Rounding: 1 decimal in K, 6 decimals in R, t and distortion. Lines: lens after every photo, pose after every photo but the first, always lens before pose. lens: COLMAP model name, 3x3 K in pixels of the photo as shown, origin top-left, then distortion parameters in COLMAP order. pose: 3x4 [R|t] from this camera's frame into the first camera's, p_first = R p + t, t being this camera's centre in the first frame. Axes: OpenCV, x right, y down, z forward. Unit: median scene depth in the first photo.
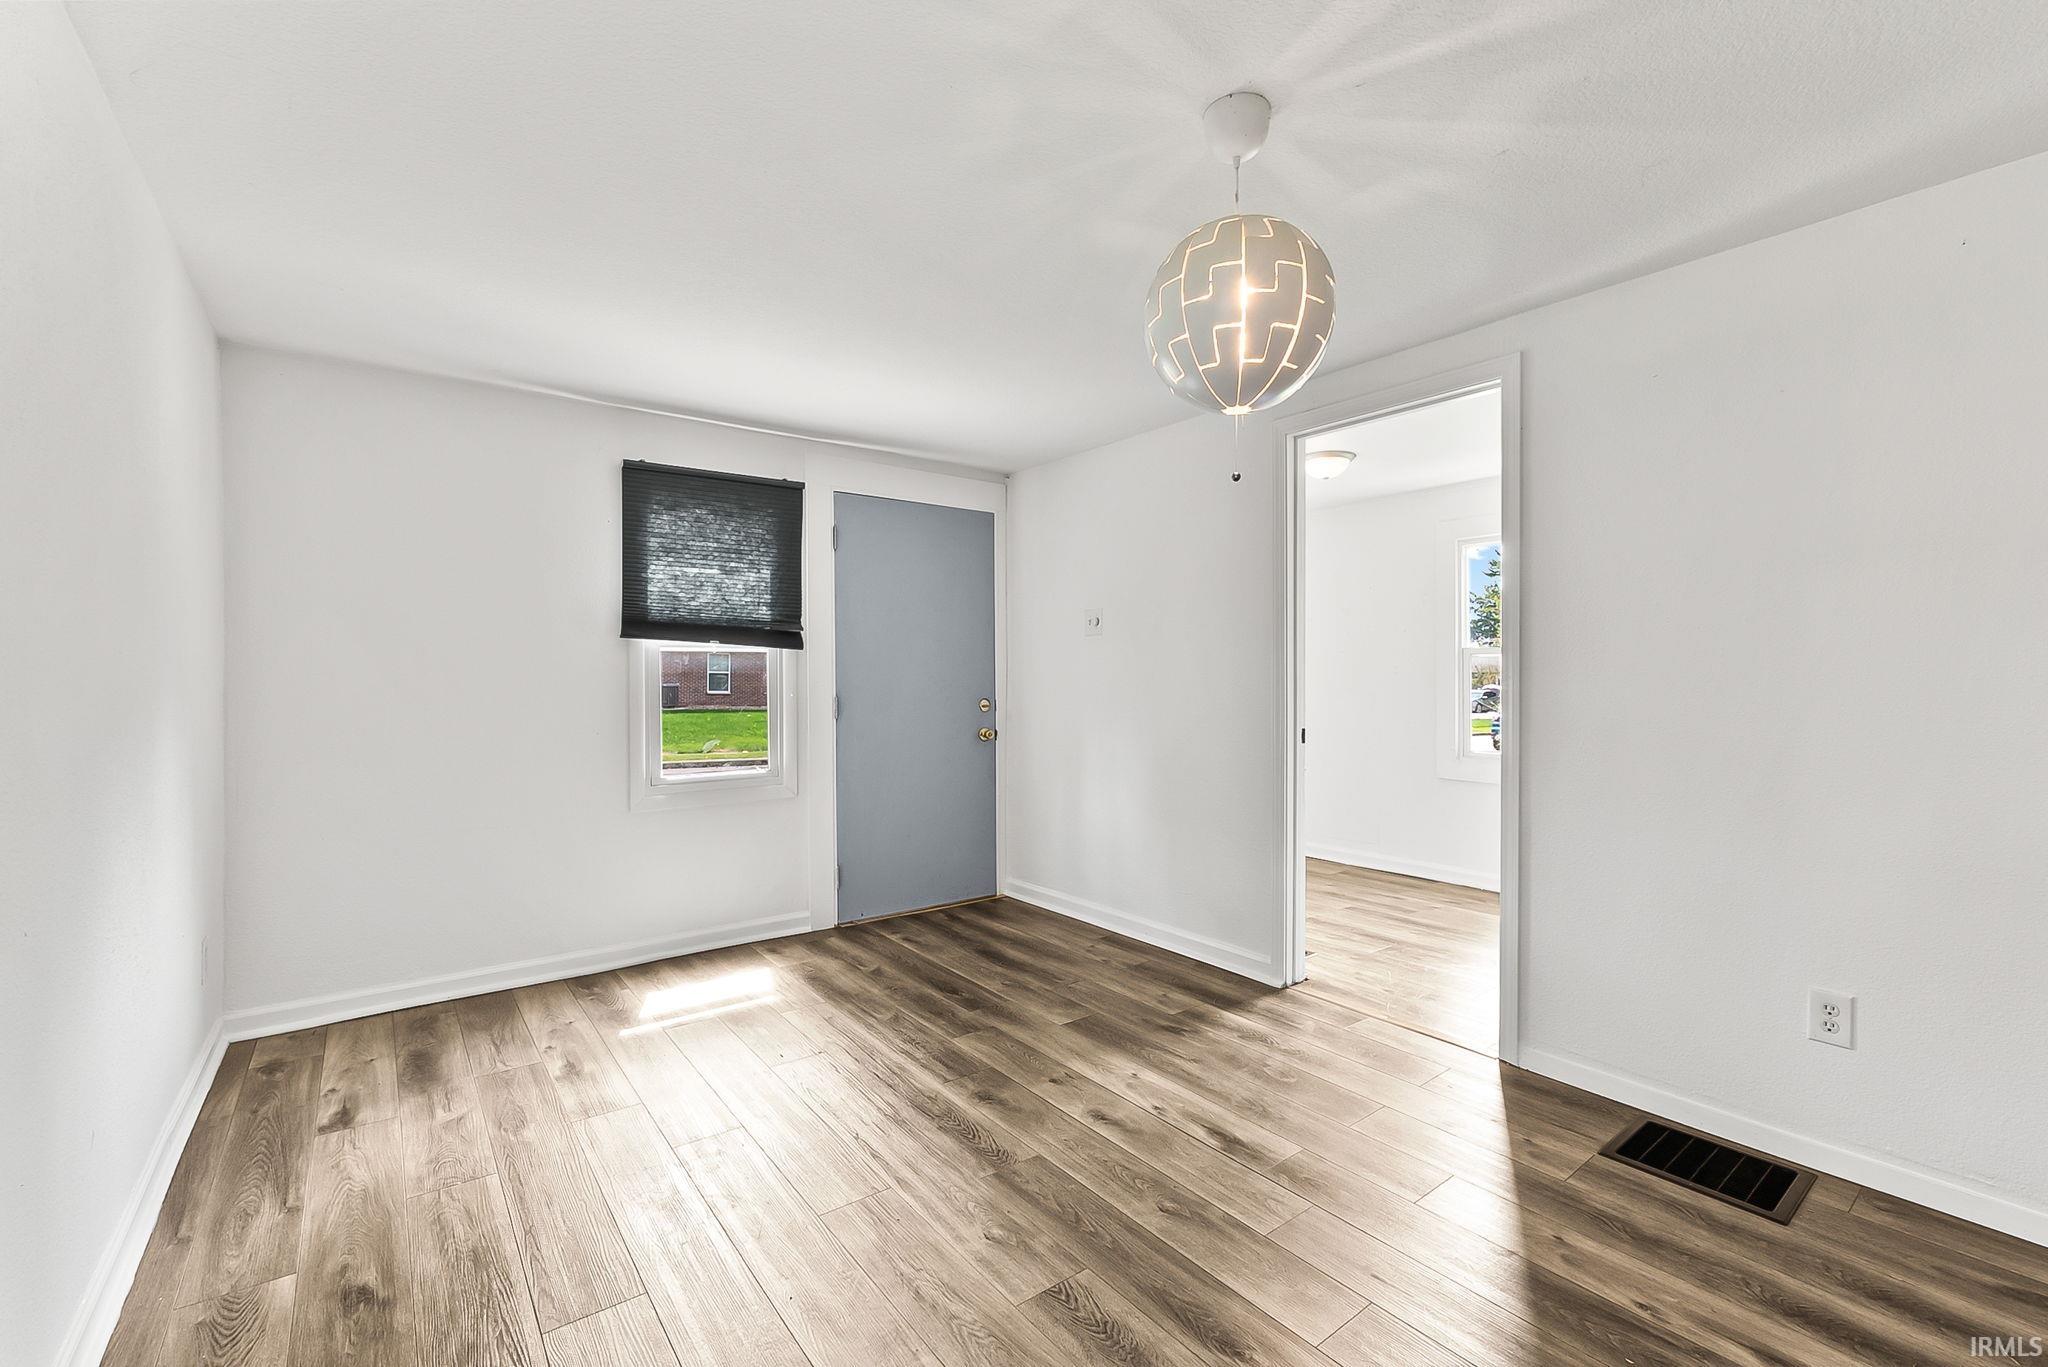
lens RADIAL K [[869.6, 0, 1022.3], [0, 869.6, 685.1], [0, 0, 1]] dist [-0.011226, -0.000317]
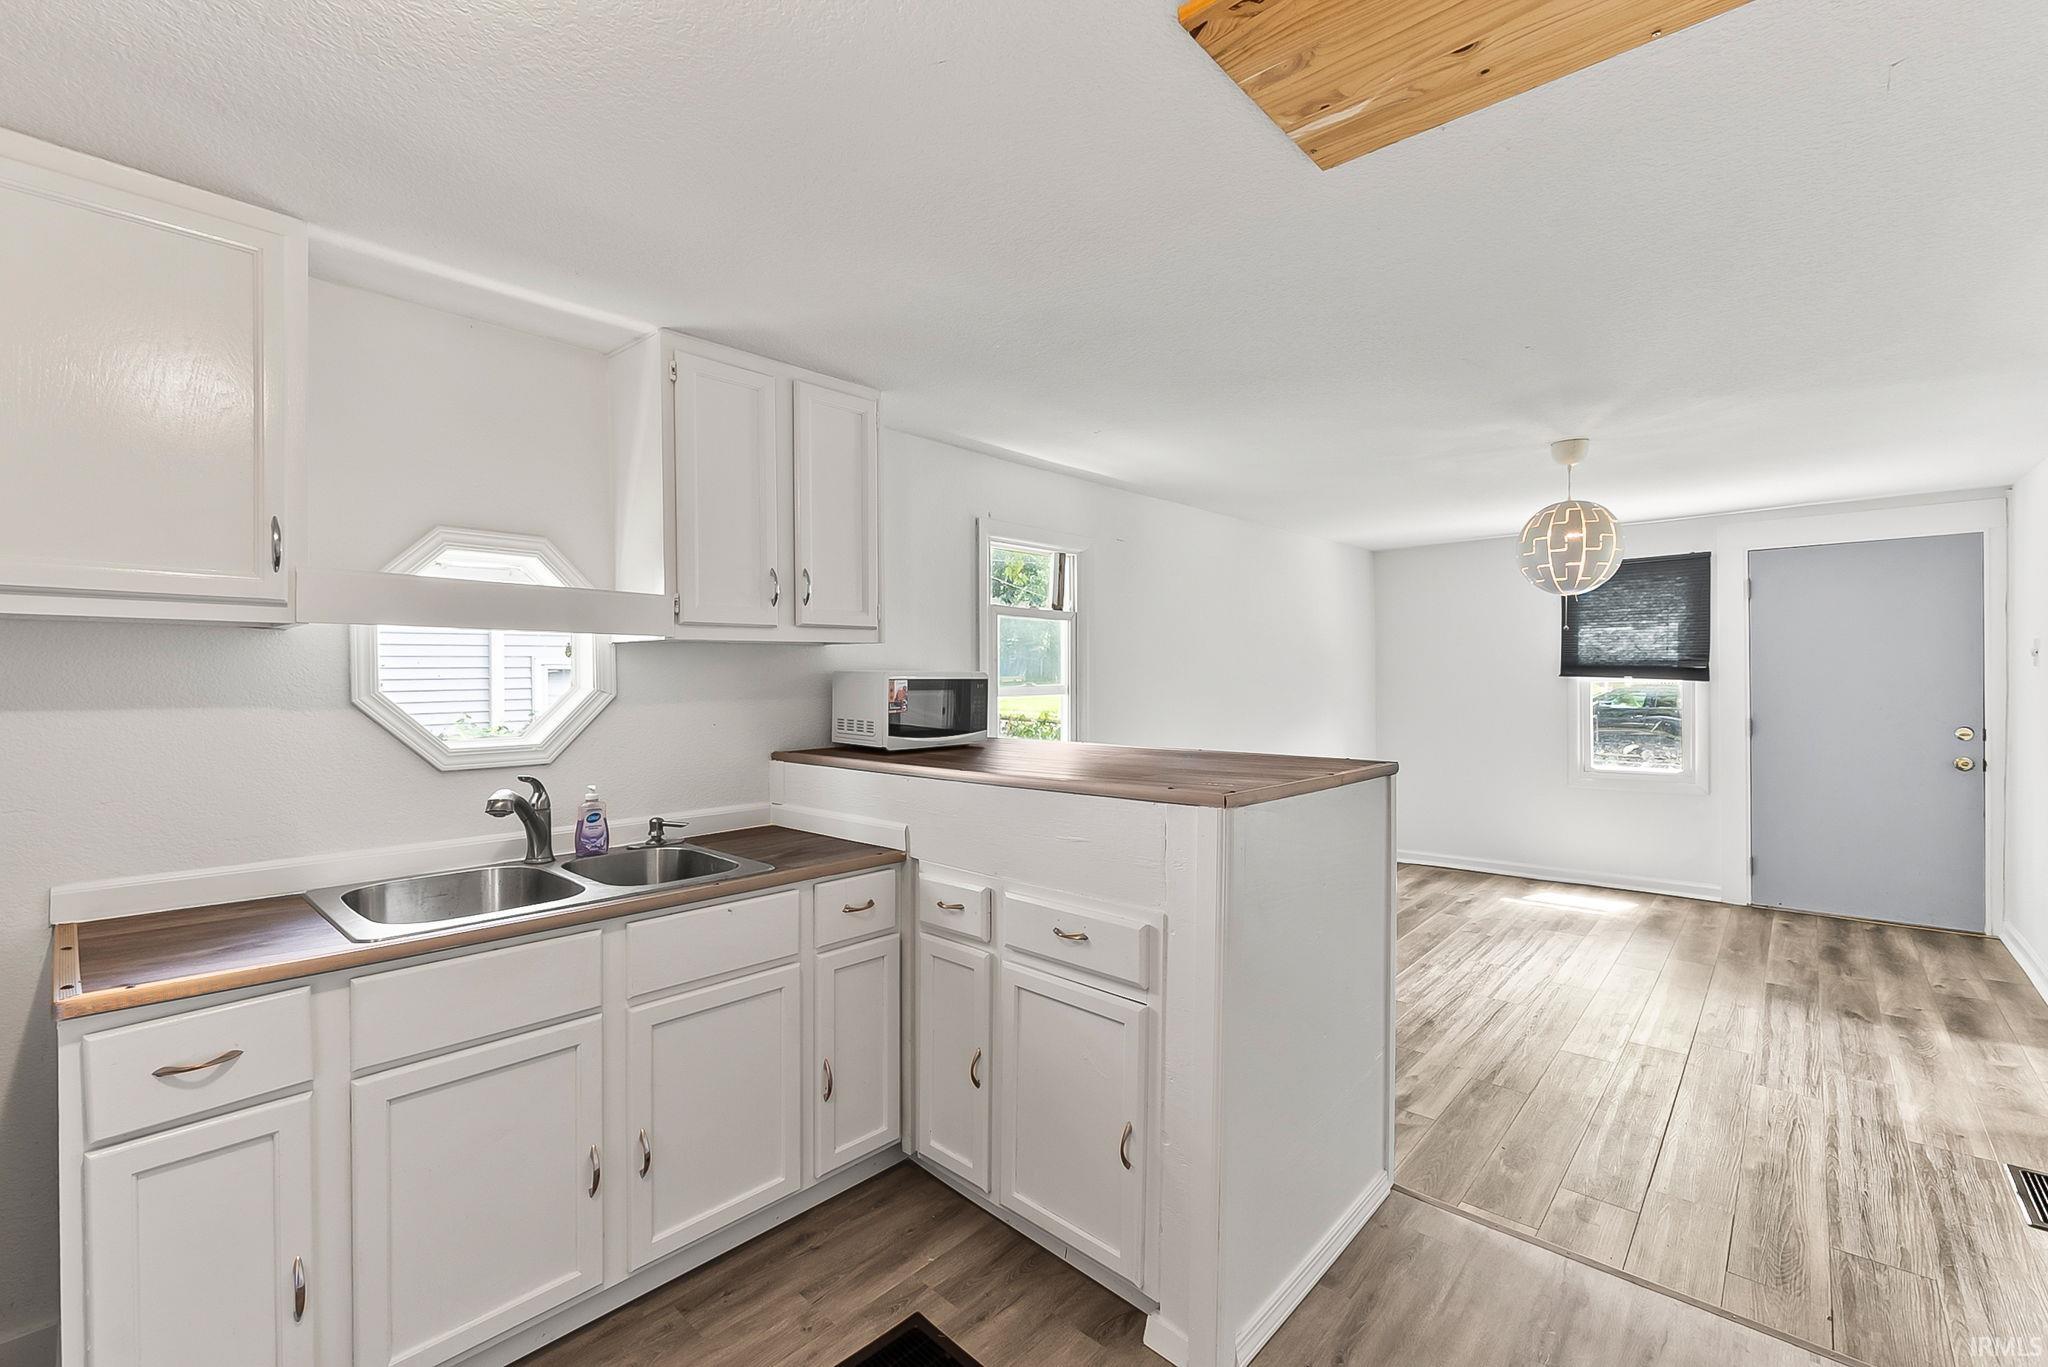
lens RADIAL K [[869.6, 0, 1021.0], [0, 869.6, 682.2], [0, 0, 1]] dist [-0.011226, -0.000317]
pose [[0.184881, 0.006074, -0.982742, 0.852906], [0.000691, 0.999980, 0.006311, -0.050209], [0.982761, -0.001845, 0.184873, -0.253088]]
